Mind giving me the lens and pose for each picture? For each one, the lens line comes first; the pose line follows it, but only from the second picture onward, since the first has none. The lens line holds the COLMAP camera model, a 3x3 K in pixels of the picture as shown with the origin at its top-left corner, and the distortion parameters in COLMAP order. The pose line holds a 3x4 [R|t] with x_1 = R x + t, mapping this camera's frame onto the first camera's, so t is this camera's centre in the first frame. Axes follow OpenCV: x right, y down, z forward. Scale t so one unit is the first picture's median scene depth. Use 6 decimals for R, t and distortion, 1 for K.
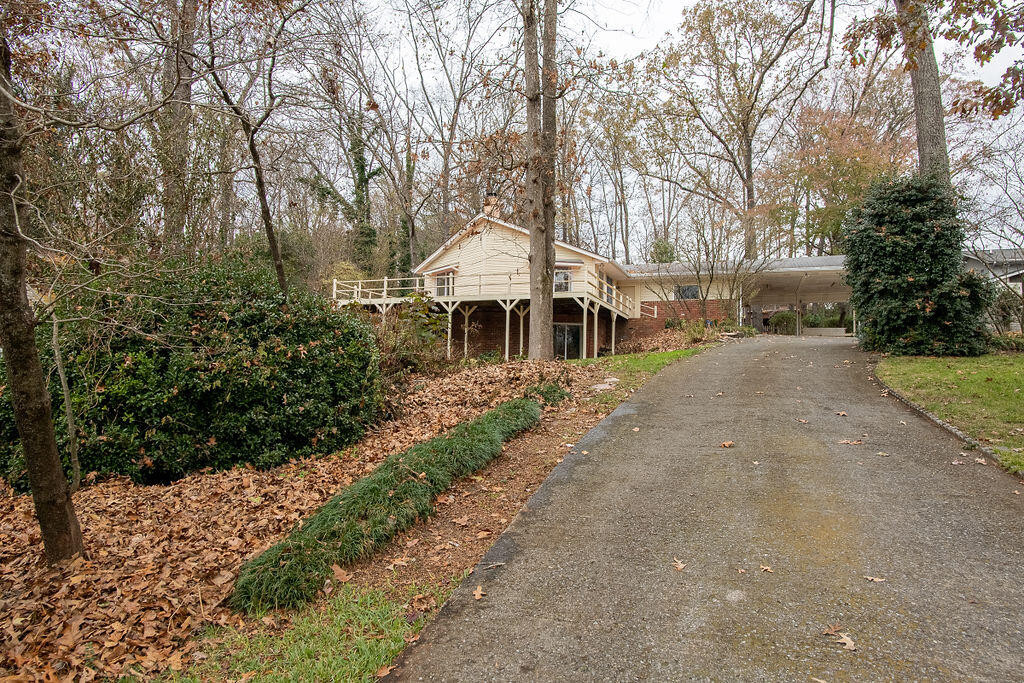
lens RADIAL K [[597.6, 0, 510.5], [0, 597.6, 339.0], [0, 0, 1]] dist [0.002805, 0.005455]
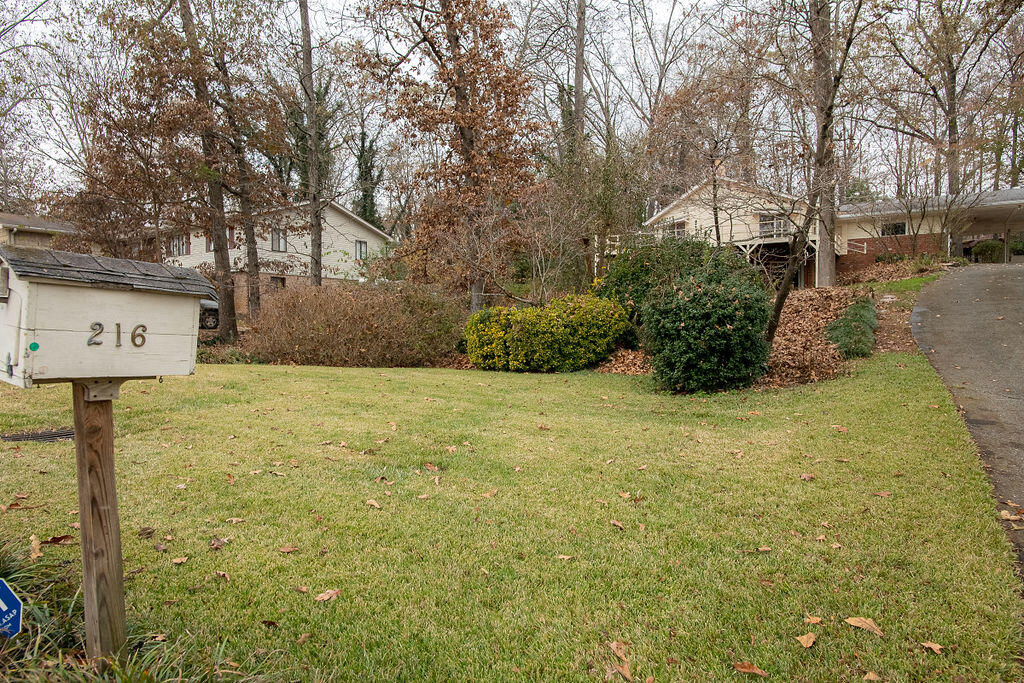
lens RADIAL K [[597.6, 0, 513.6], [0, 597.6, 343.4], [0, 0, 1]] dist [0.002805, 0.005455]
pose [[0.977879, -0.017293, -0.208454, -0.180600], [0.038295, 0.994534, 0.097140, -0.000247], [0.205635, -0.102974, 0.973196, -0.276938]]
